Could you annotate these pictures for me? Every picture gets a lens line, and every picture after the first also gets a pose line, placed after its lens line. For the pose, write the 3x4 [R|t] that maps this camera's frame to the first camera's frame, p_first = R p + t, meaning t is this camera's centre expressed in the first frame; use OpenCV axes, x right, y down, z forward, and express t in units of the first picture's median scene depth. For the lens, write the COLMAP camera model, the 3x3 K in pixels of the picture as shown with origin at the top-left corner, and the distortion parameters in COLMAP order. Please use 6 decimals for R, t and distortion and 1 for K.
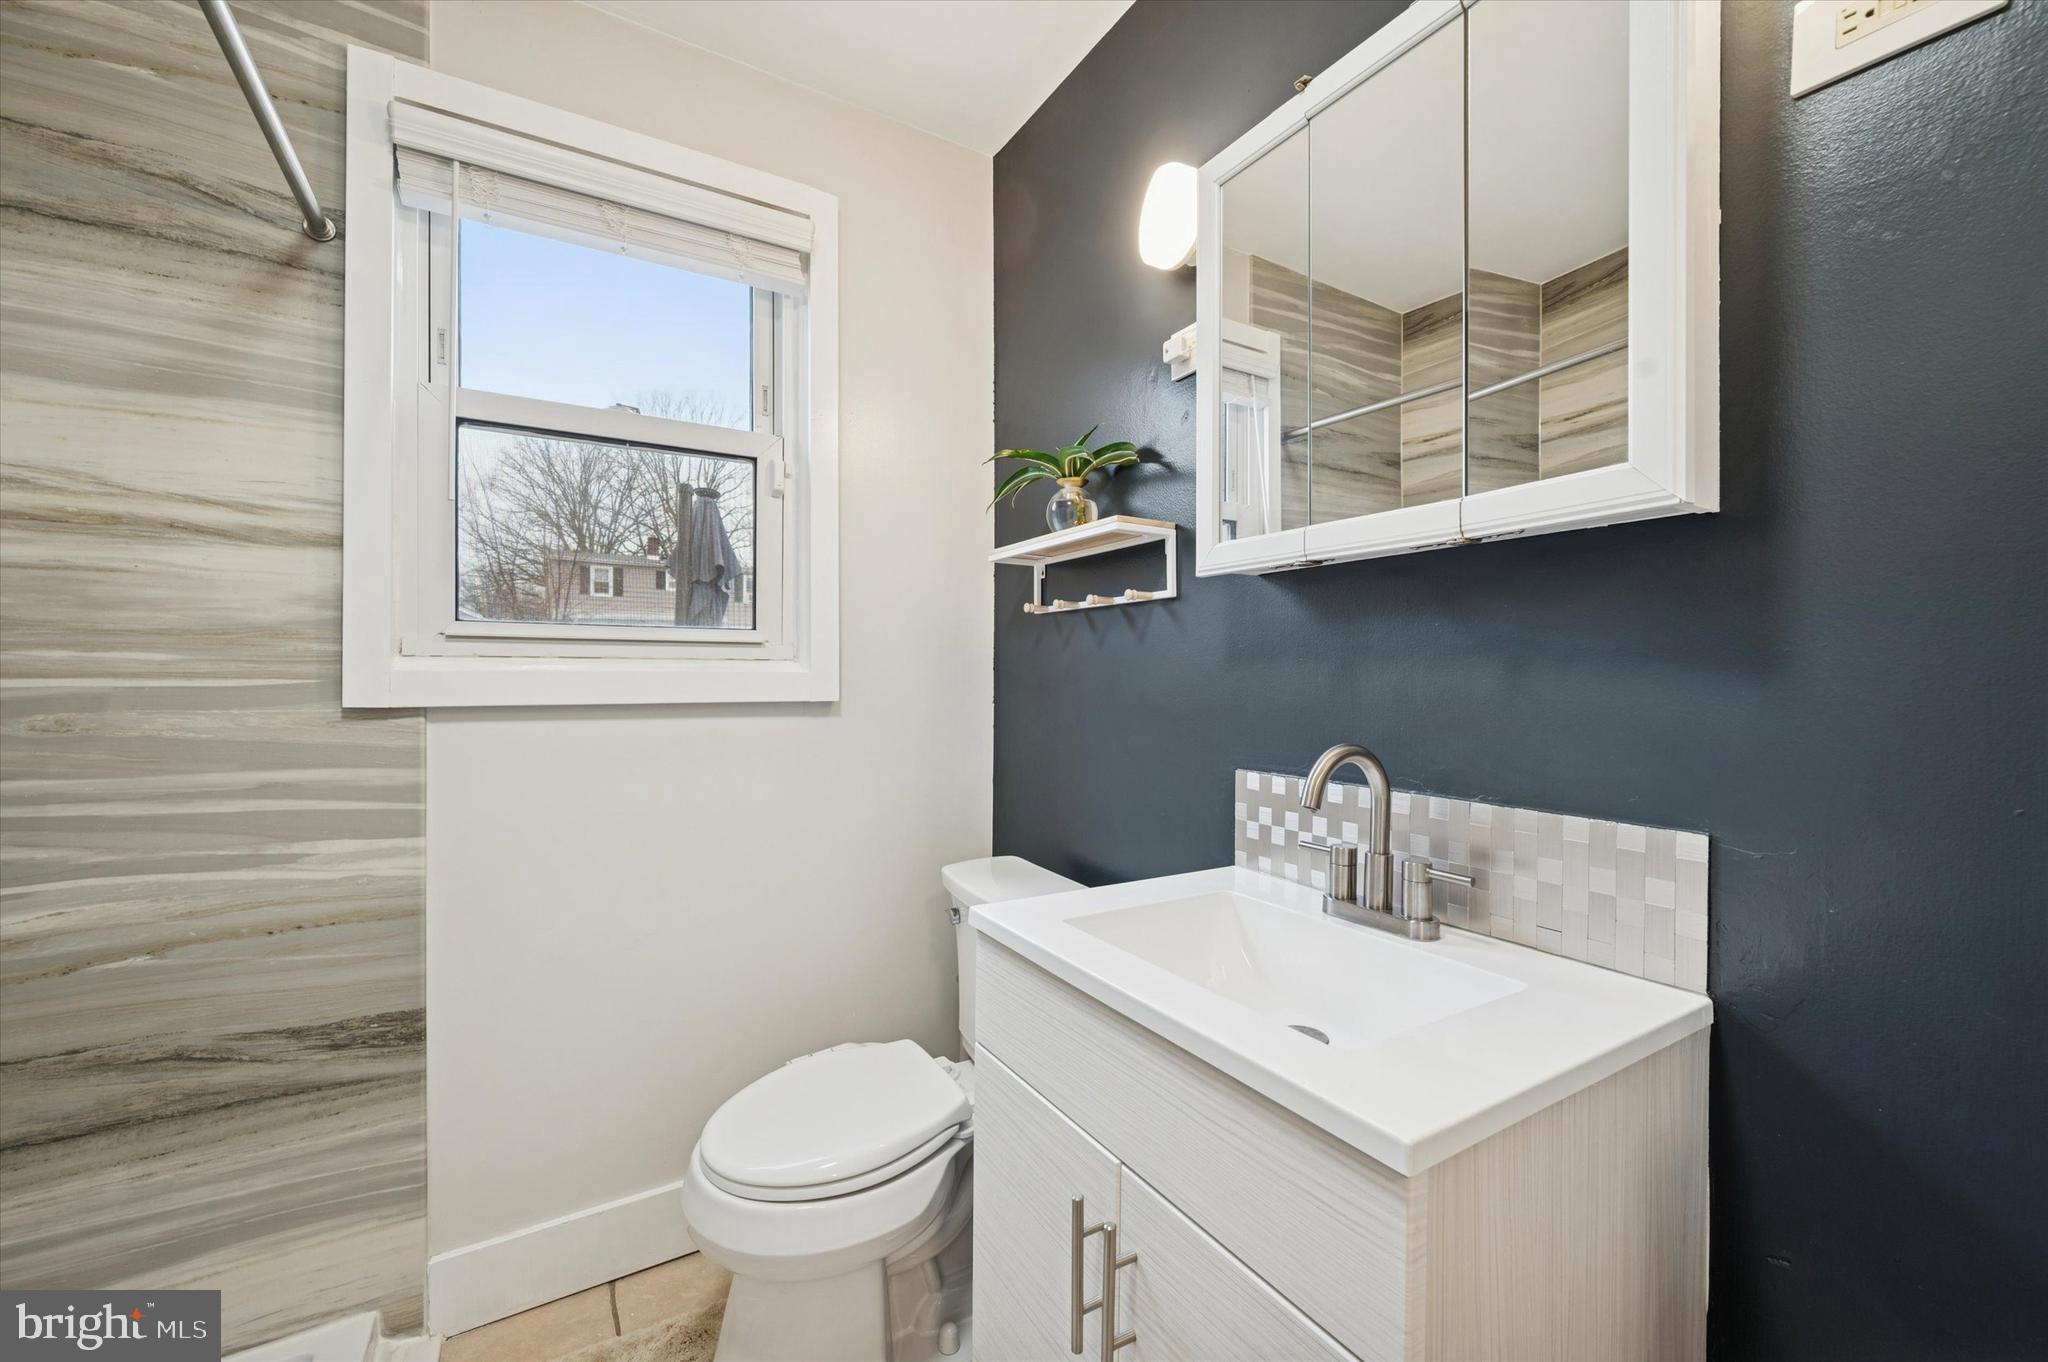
lens RADIAL K [[821.4, 0, 1030.3], [0, 821.4, 680.8], [0, 0, 1]] dist [-0.003494, 0.001807]
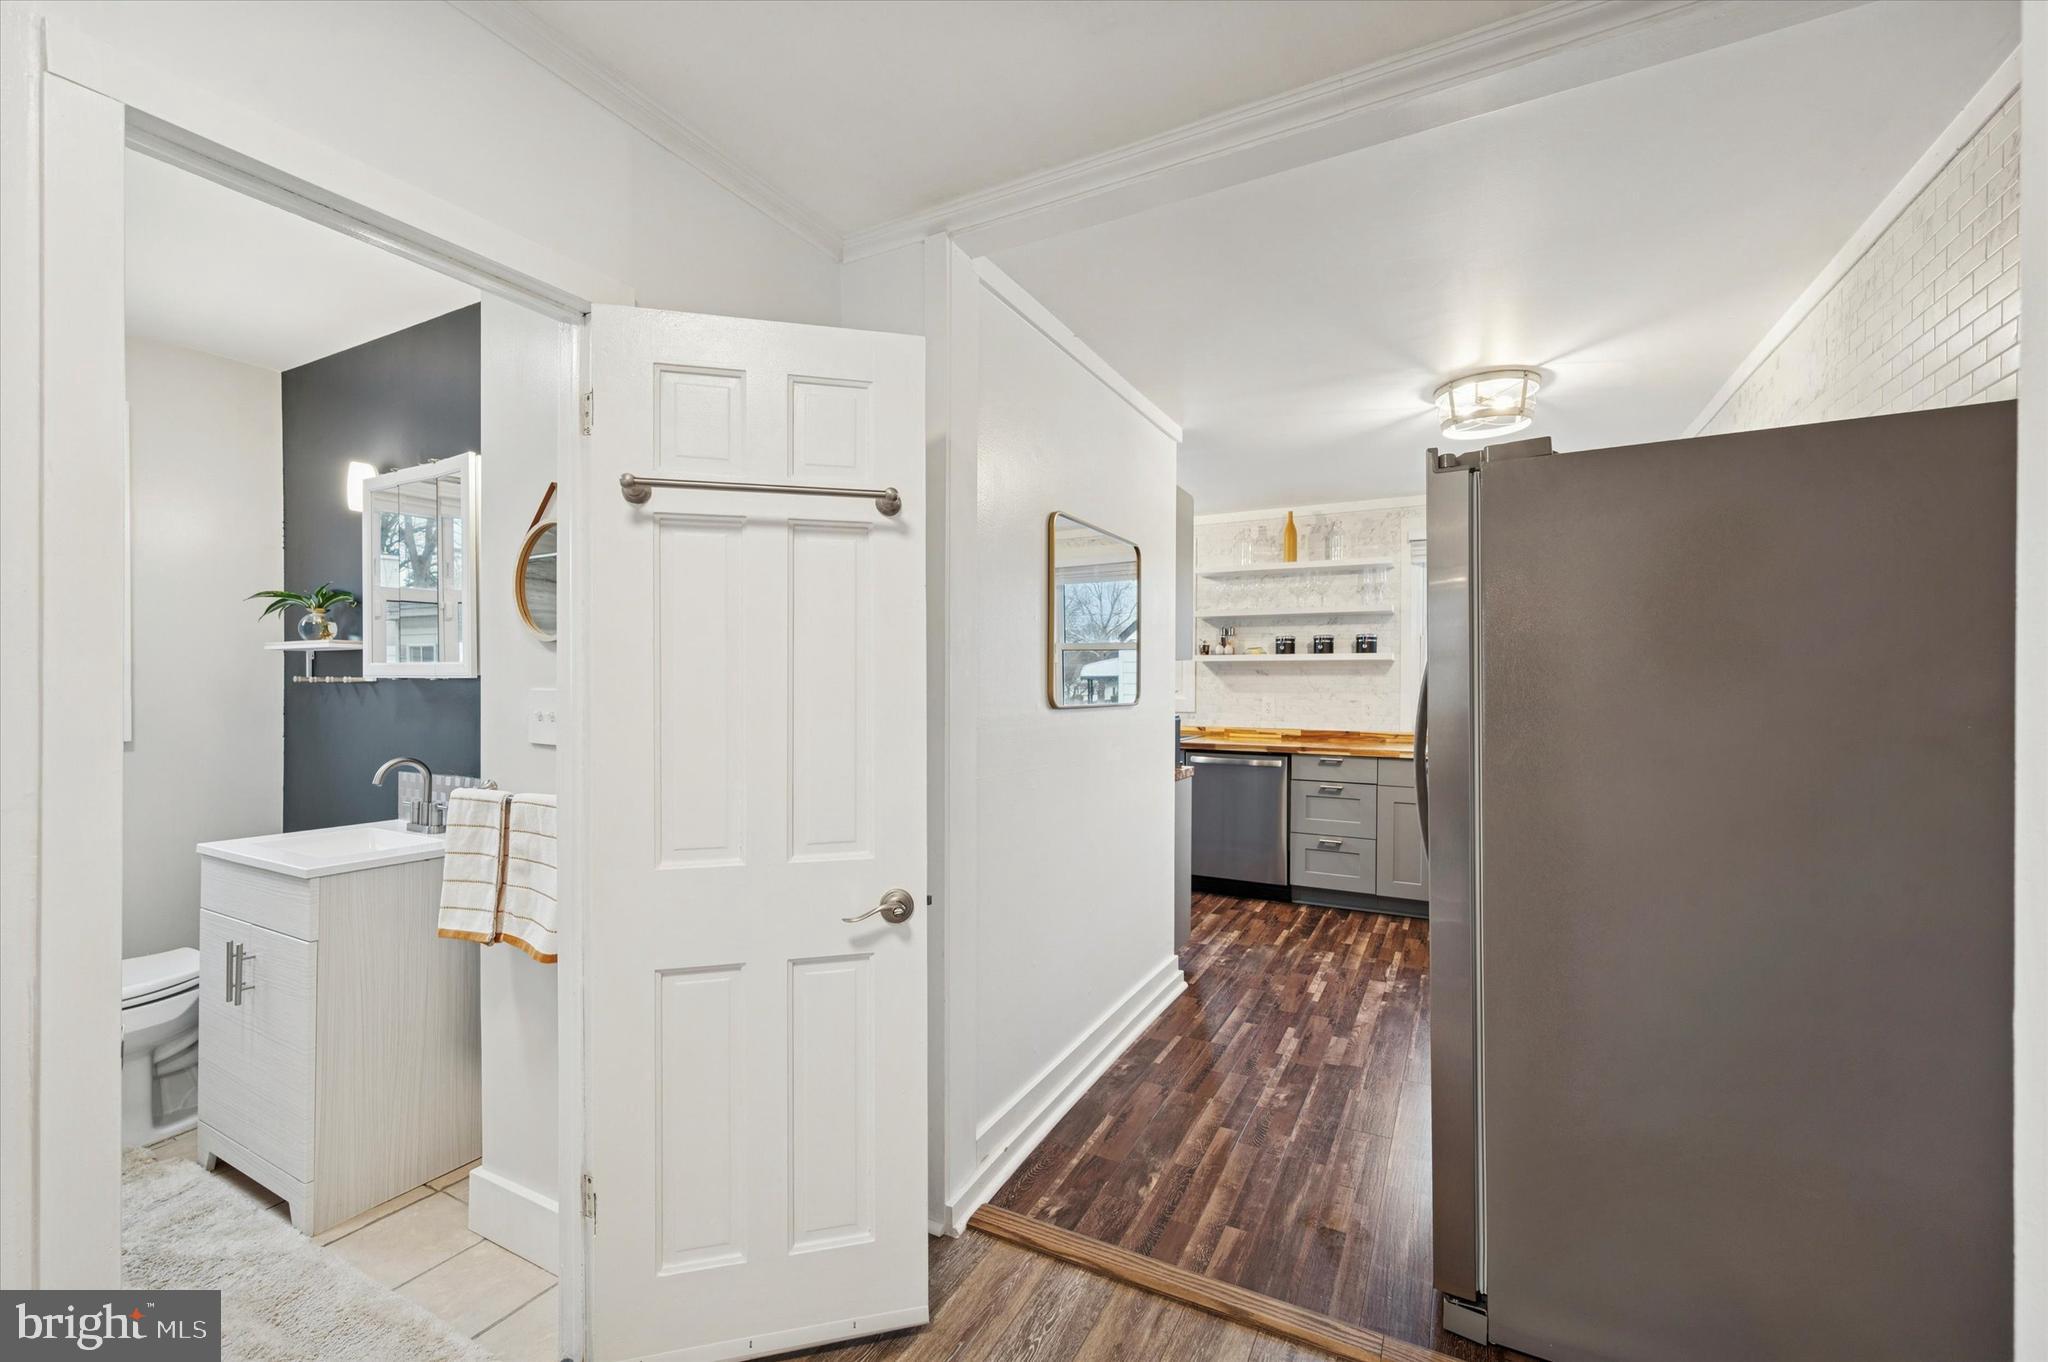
lens RADIAL K [[821.4, 0, 1022.2], [0, 821.4, 681.7], [0, 0, 1]] dist [-0.003494, 0.001807]
pose [[0.873500, -0.001352, 0.486823, 0.603781], [0.001273, 0.999999, 0.000494, -0.109697], [-0.486823, 0.000188, 0.873500, -1.531025]]
